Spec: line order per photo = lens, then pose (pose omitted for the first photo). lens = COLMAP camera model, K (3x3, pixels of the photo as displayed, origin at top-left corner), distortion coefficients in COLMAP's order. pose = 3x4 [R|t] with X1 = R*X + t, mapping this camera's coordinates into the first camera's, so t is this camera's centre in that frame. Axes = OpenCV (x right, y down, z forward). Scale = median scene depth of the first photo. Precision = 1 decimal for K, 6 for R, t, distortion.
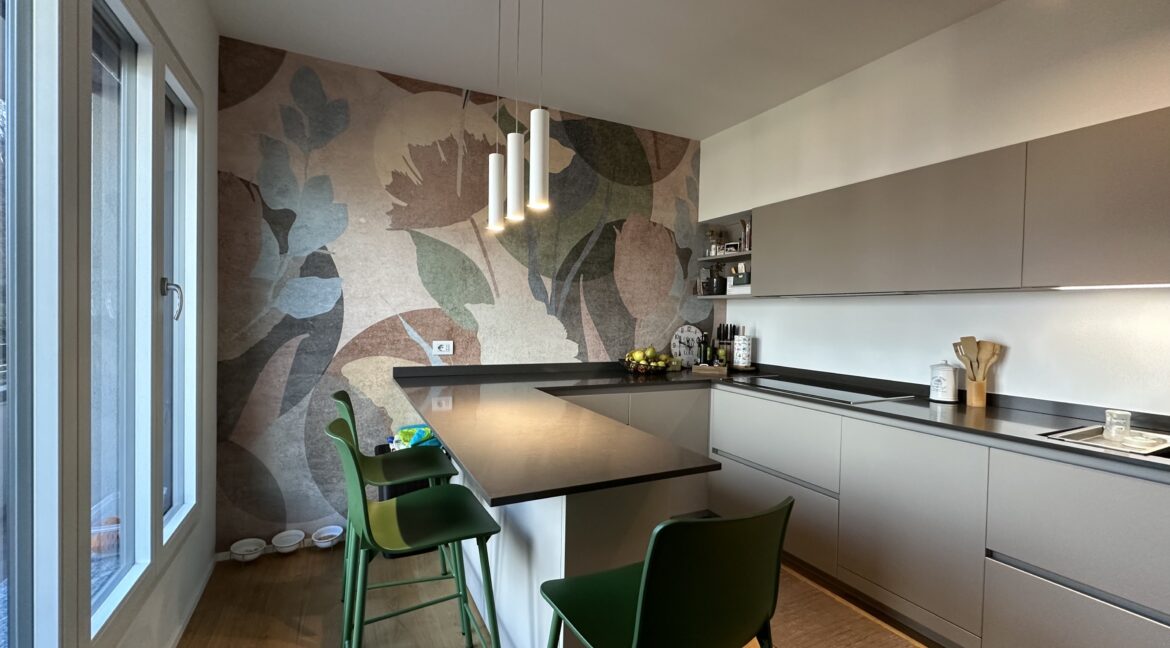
lens RADIAL K [[494.3, 0, 584.3], [0, 494.3, 326.6], [0, 0, 1]] dist [-0.000901, 0.000063]
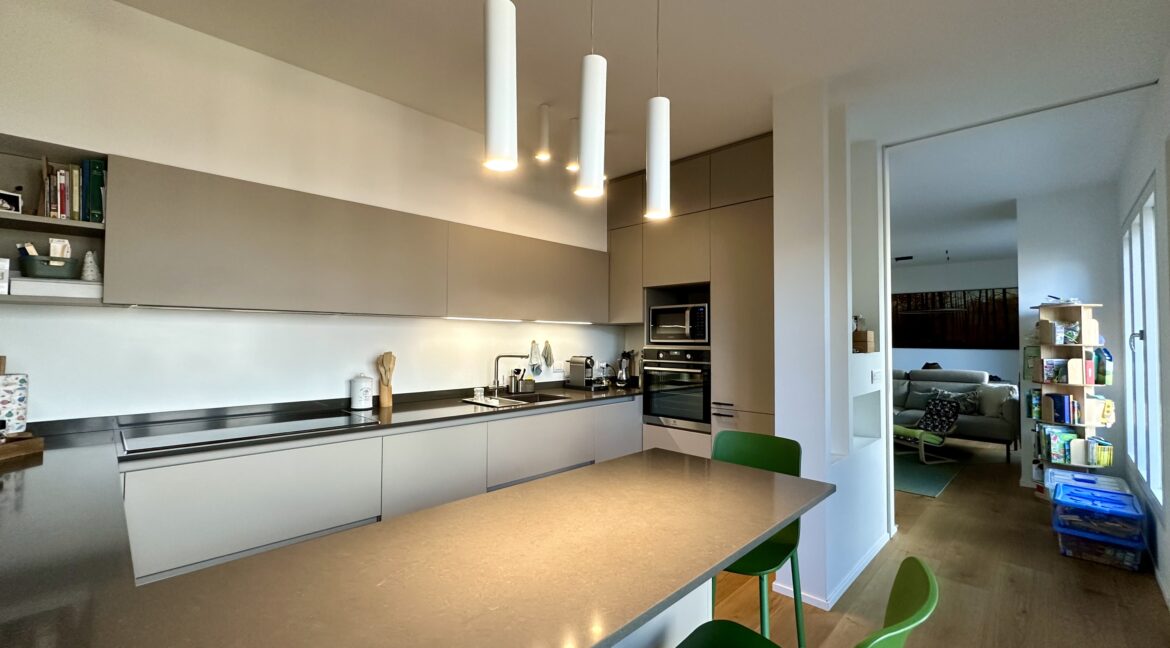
lens RADIAL K [[470.9, 0, 587.7], [0, 470.9, 327.3], [0, 0, 1]] dist [0.000113, 0.000310]
pose [[-0.321550, -0.001727, 0.946891, -0.345032], [0.007650, 0.999961, 0.004422, -0.028807], [-0.946862, 0.008666, -0.321524, 0.597210]]
